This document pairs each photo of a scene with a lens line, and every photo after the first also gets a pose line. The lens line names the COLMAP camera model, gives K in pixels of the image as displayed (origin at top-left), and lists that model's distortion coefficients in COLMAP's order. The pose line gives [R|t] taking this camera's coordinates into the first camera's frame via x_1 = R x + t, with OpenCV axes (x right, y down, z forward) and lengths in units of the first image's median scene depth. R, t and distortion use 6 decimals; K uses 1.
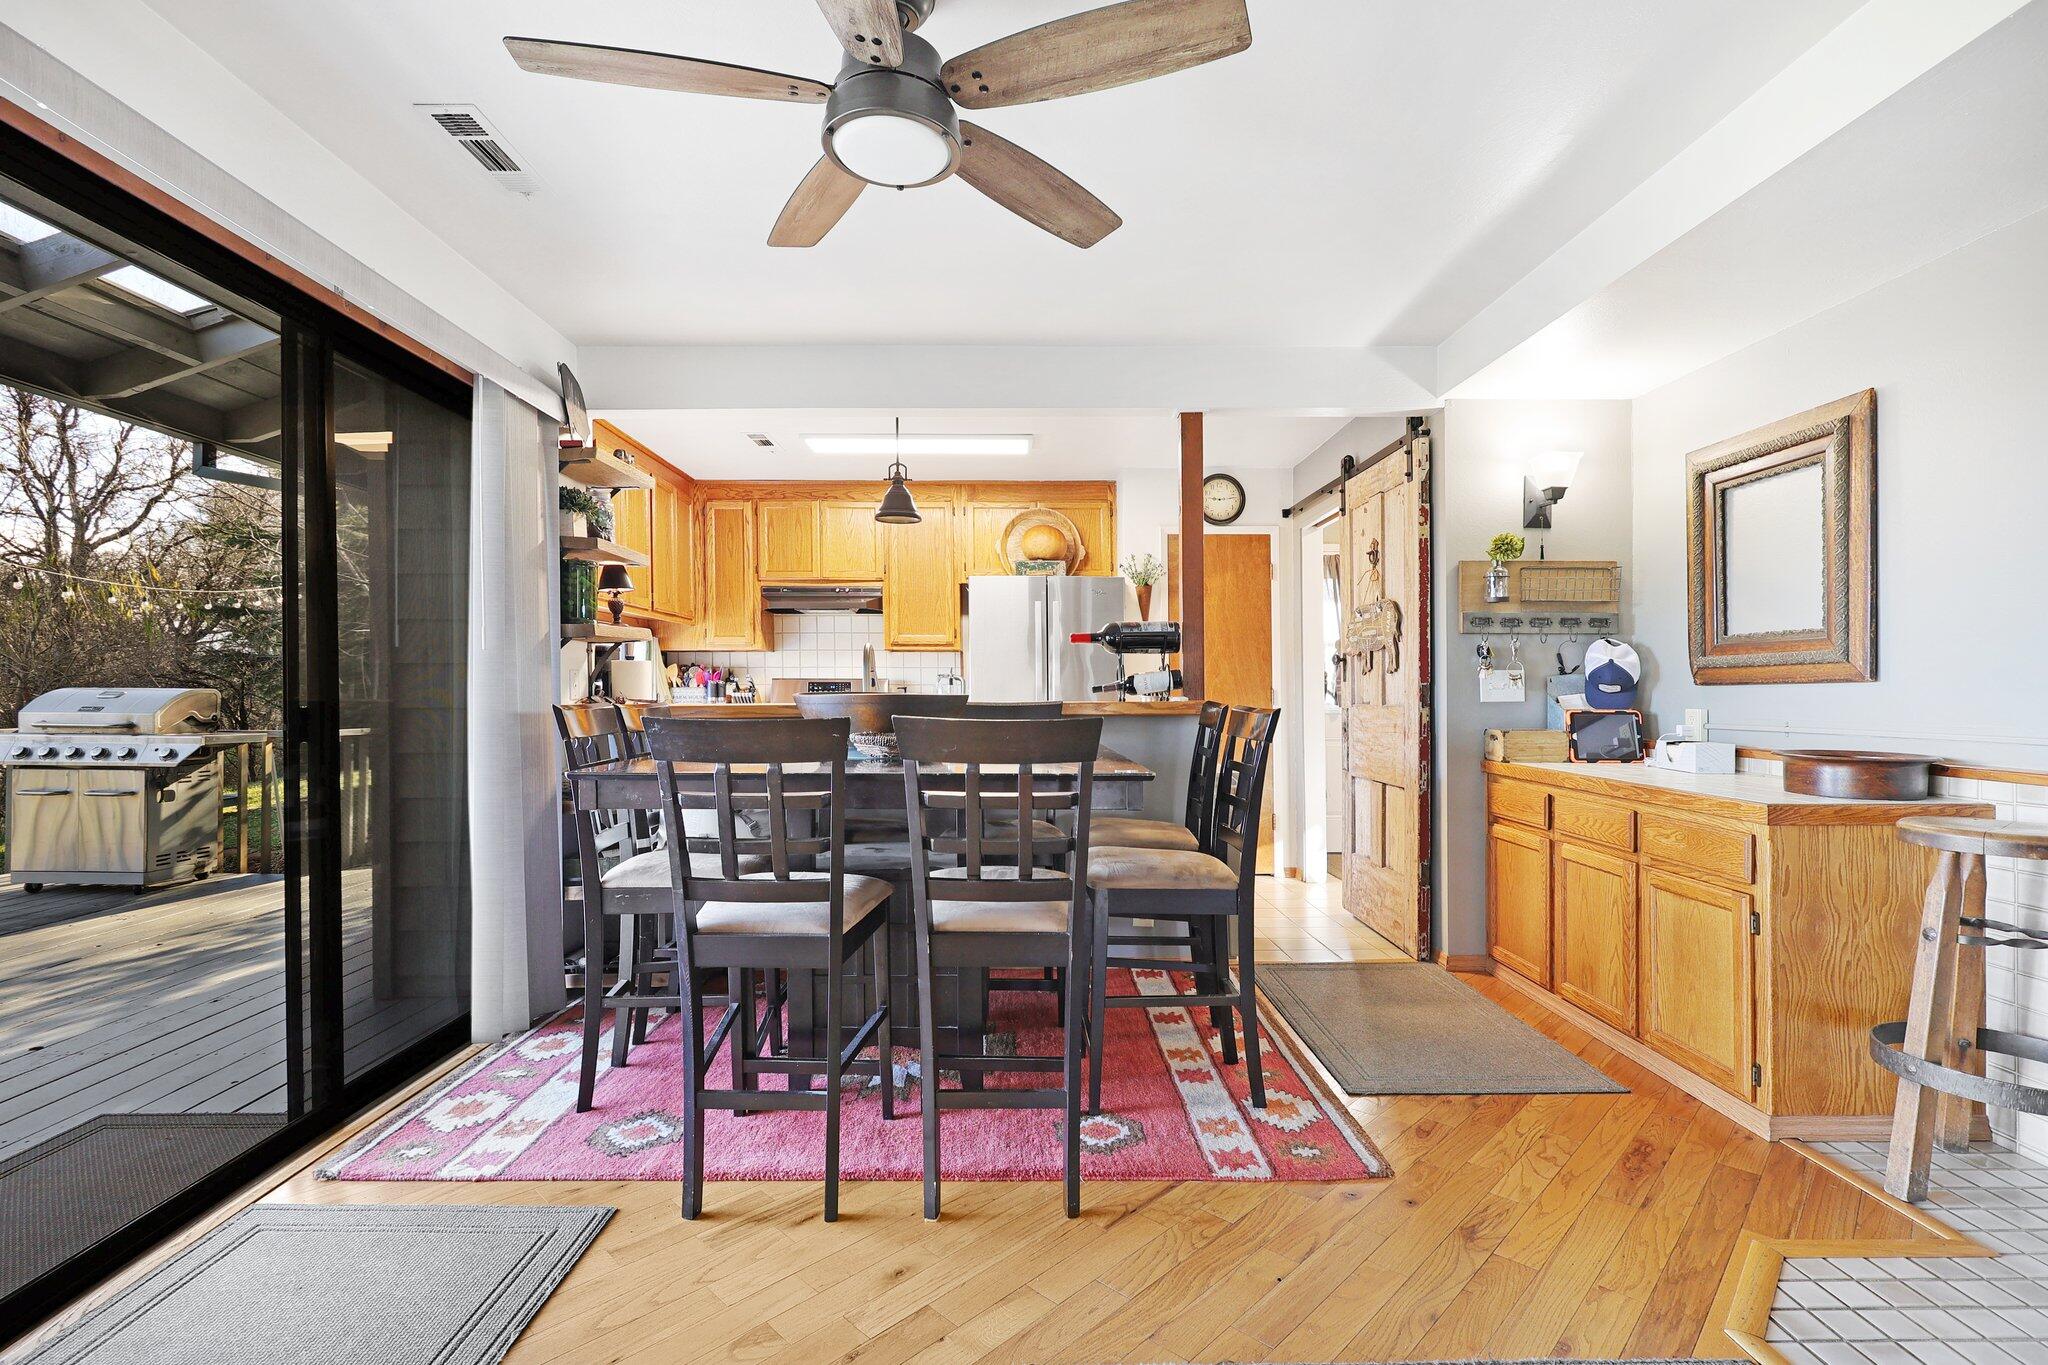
lens RADIAL K [[950.1, 0, 994.3], [0, 950.1, 685.1], [0, 0, 1]] dist [-0.000922, -0.000997]
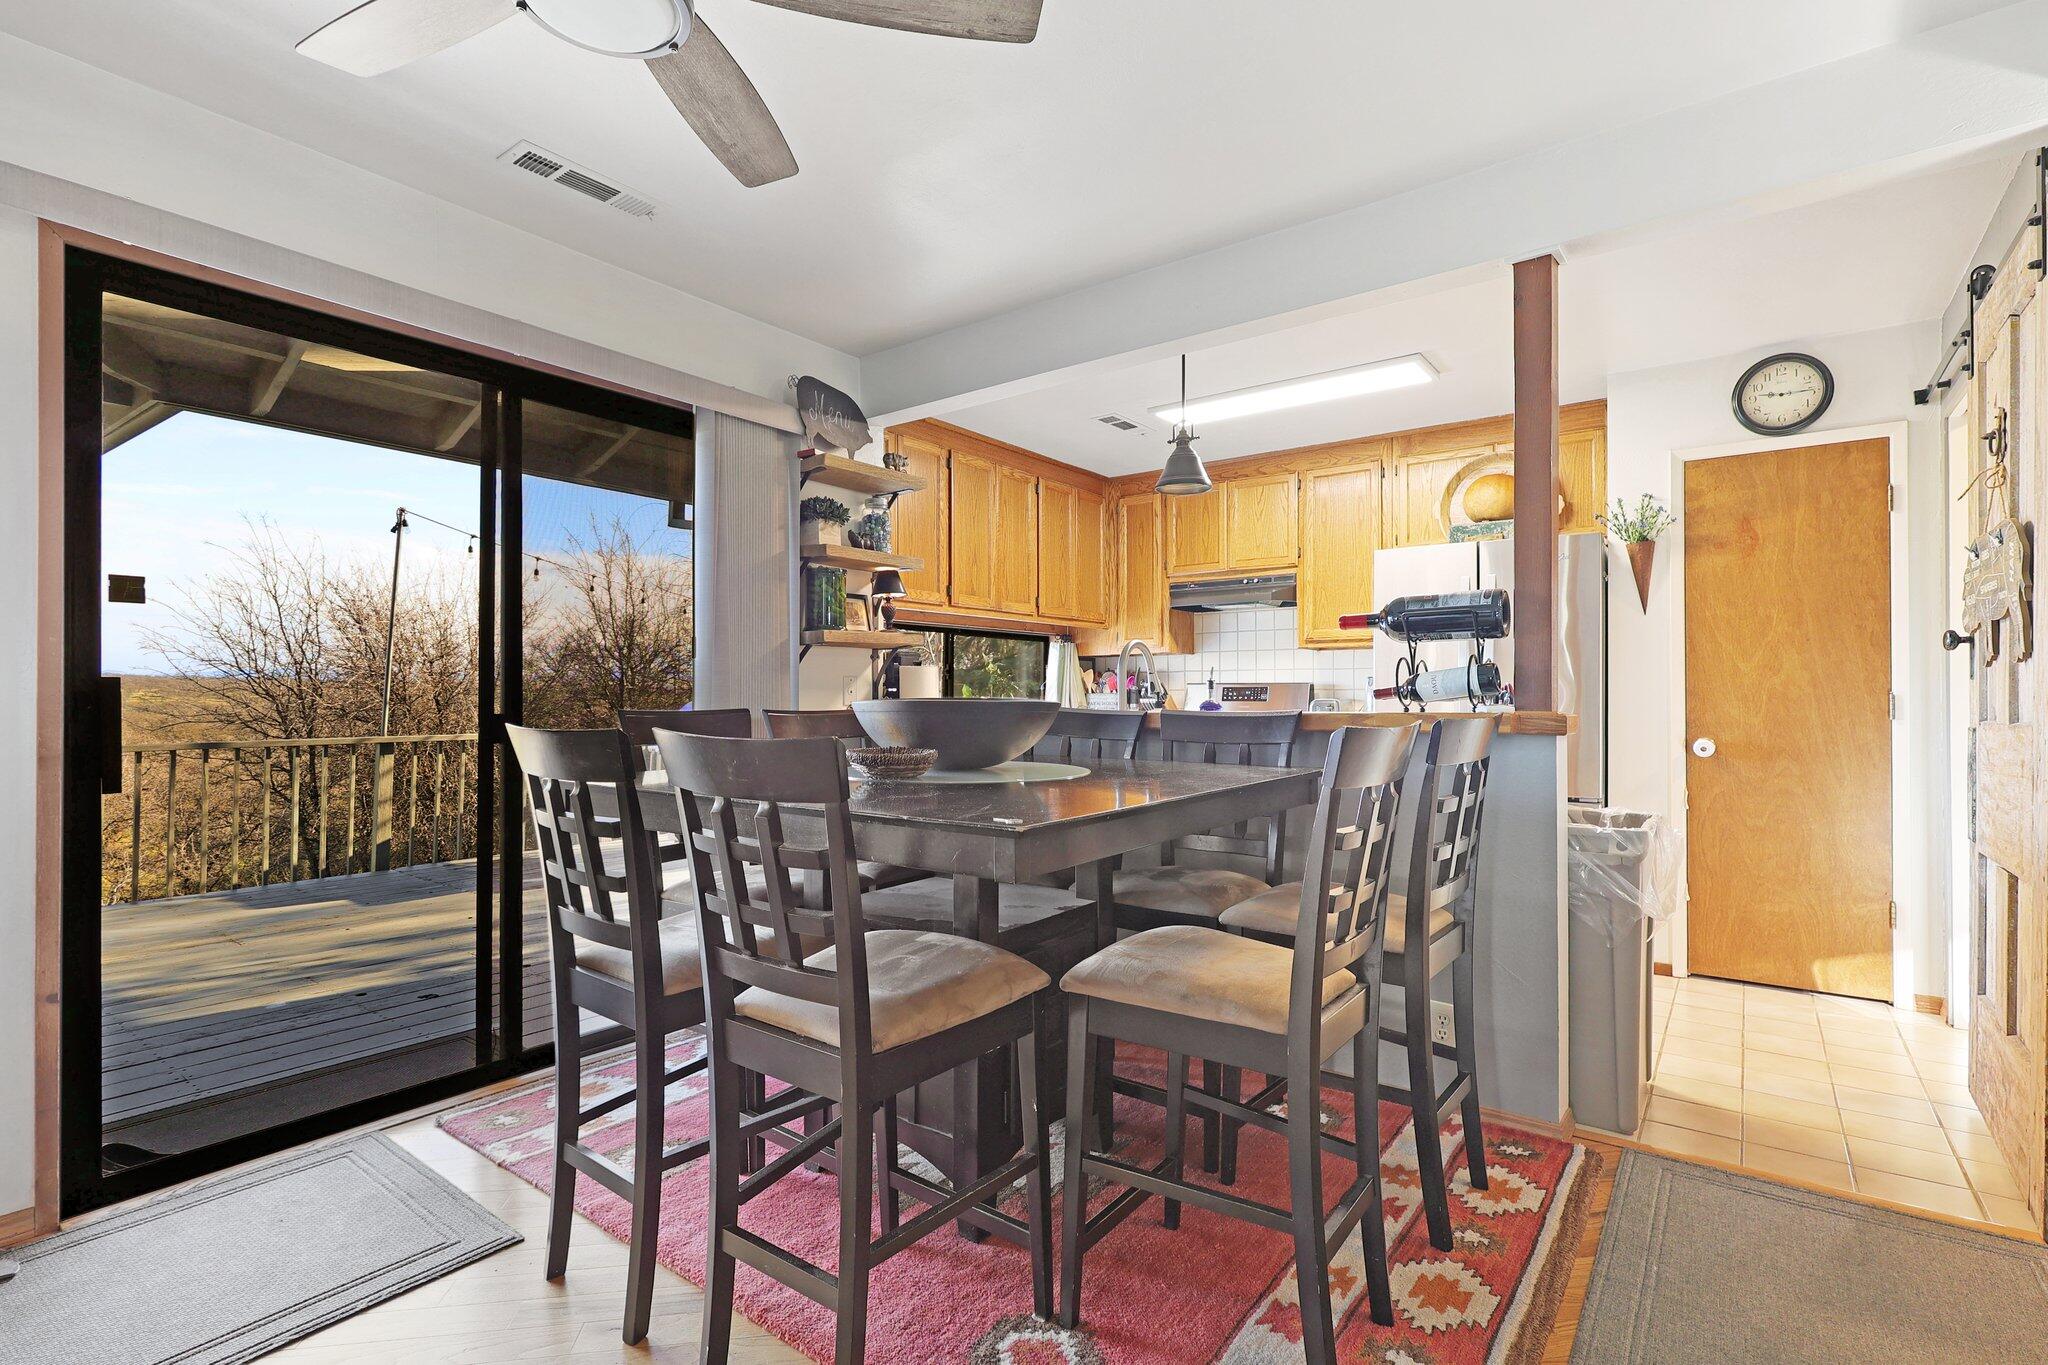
lens RADIAL K [[950.1, 0, 1021.7], [0, 950.1, 693.5], [0, 0, 1]] dist [-0.000922, -0.000997]
pose [[0.805002, -0.002671, -0.593266, 0.309643], [0.004524, 0.999988, 0.001637, 0.001417], [0.593254, -0.004001, 0.805005, 0.284945]]
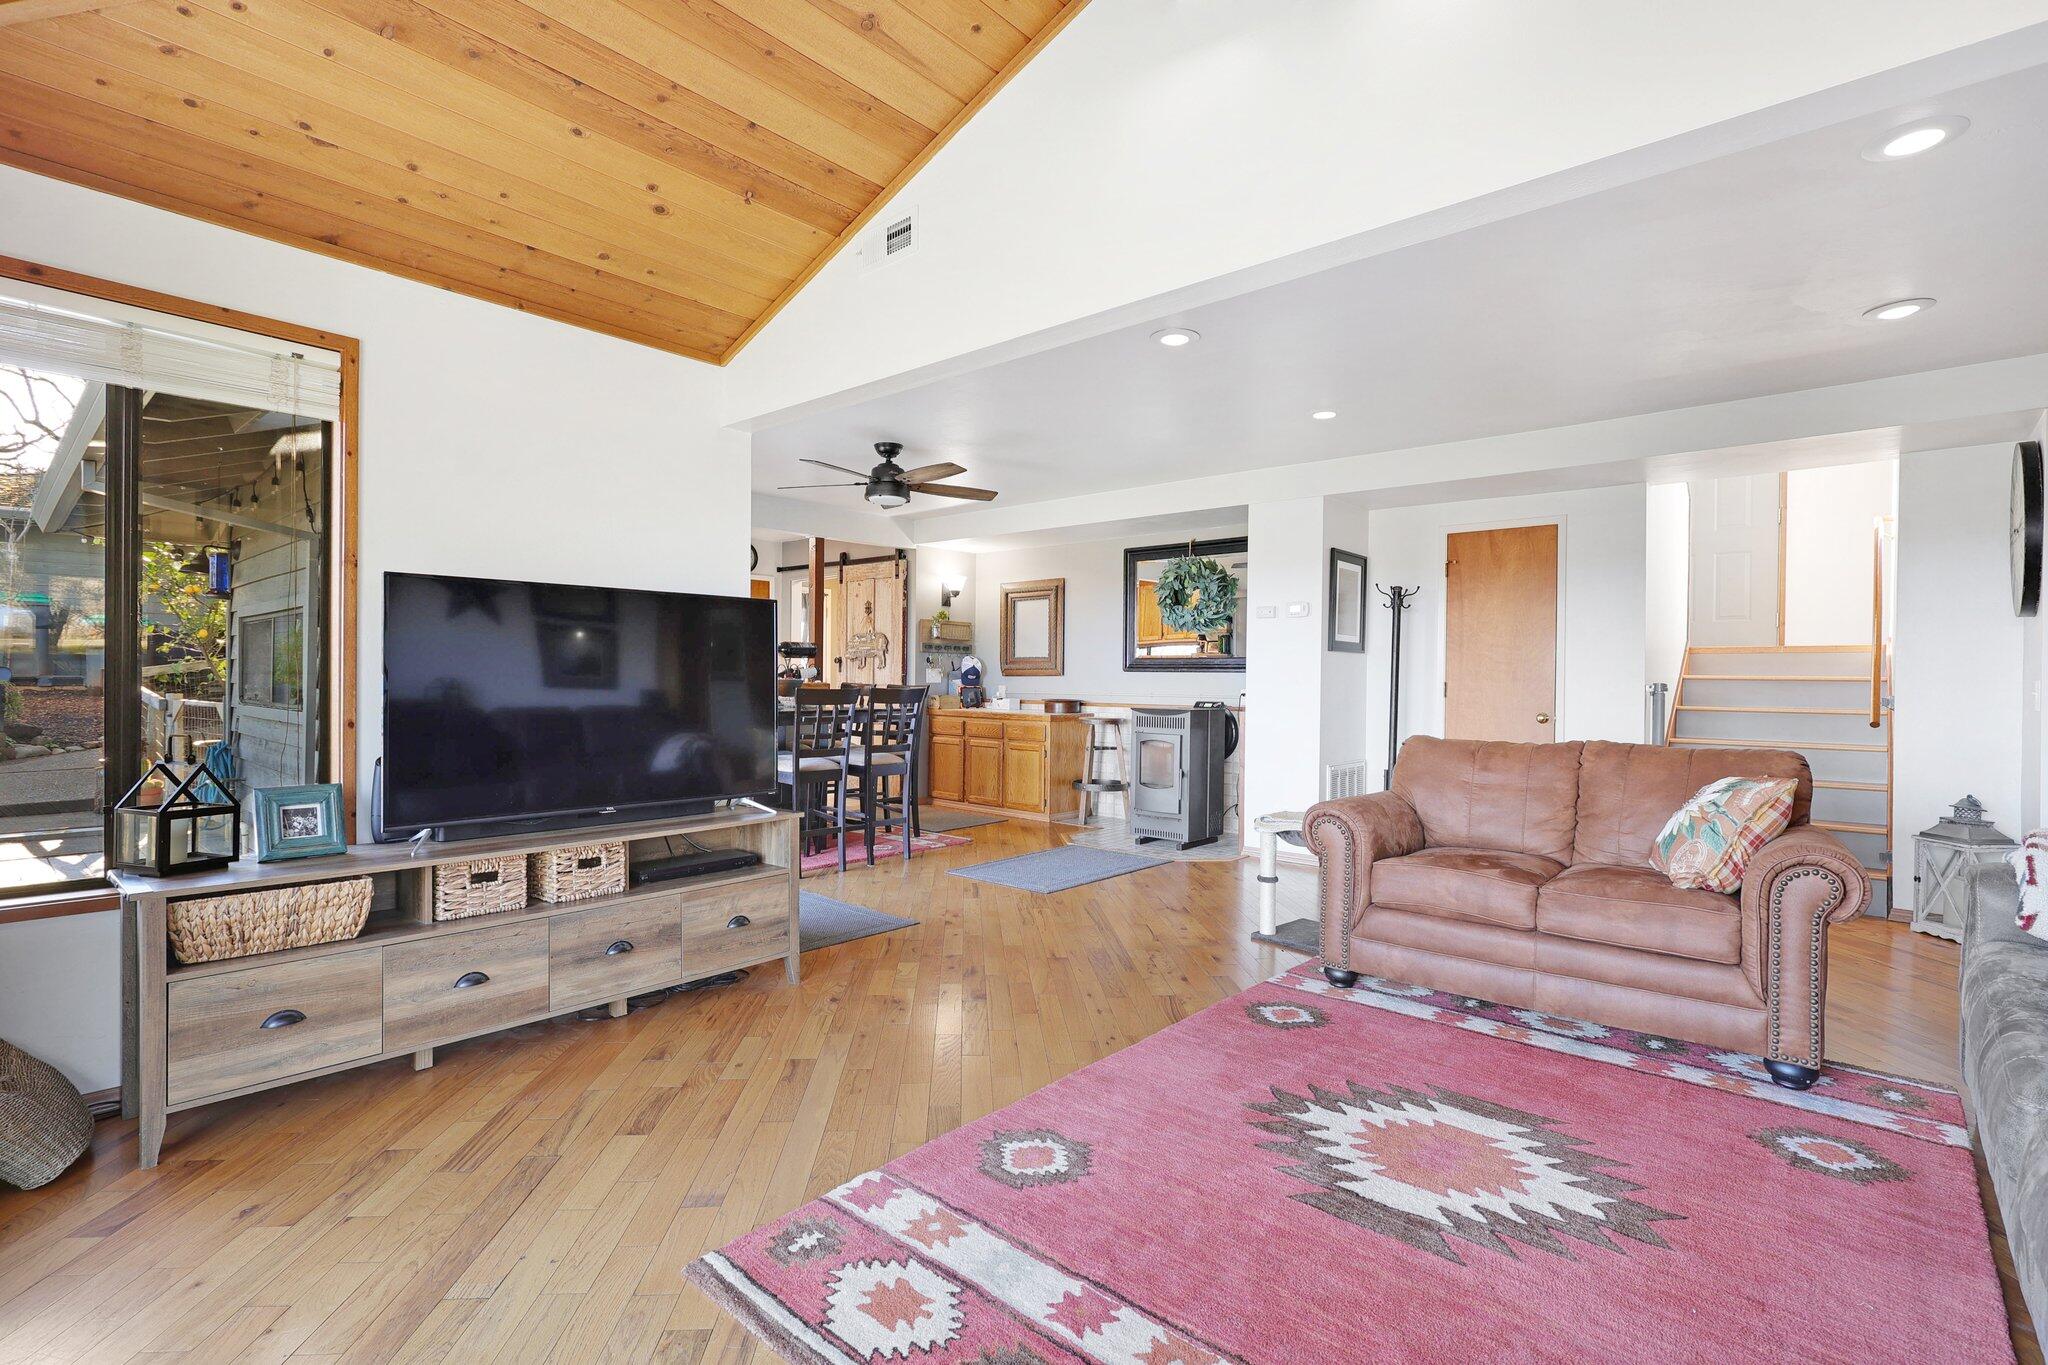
lens RADIAL K [[950.1, 0, 1026.4], [0, 950.1, 679.9], [0, 0, 1]] dist [-0.000922, -0.000997]
pose [[0.641312, -0.008043, 0.767238, -1.047889], [-0.008234, 0.999815, 0.017364, -0.030104], [-0.767236, -0.017454, 0.641128, -0.607690]]
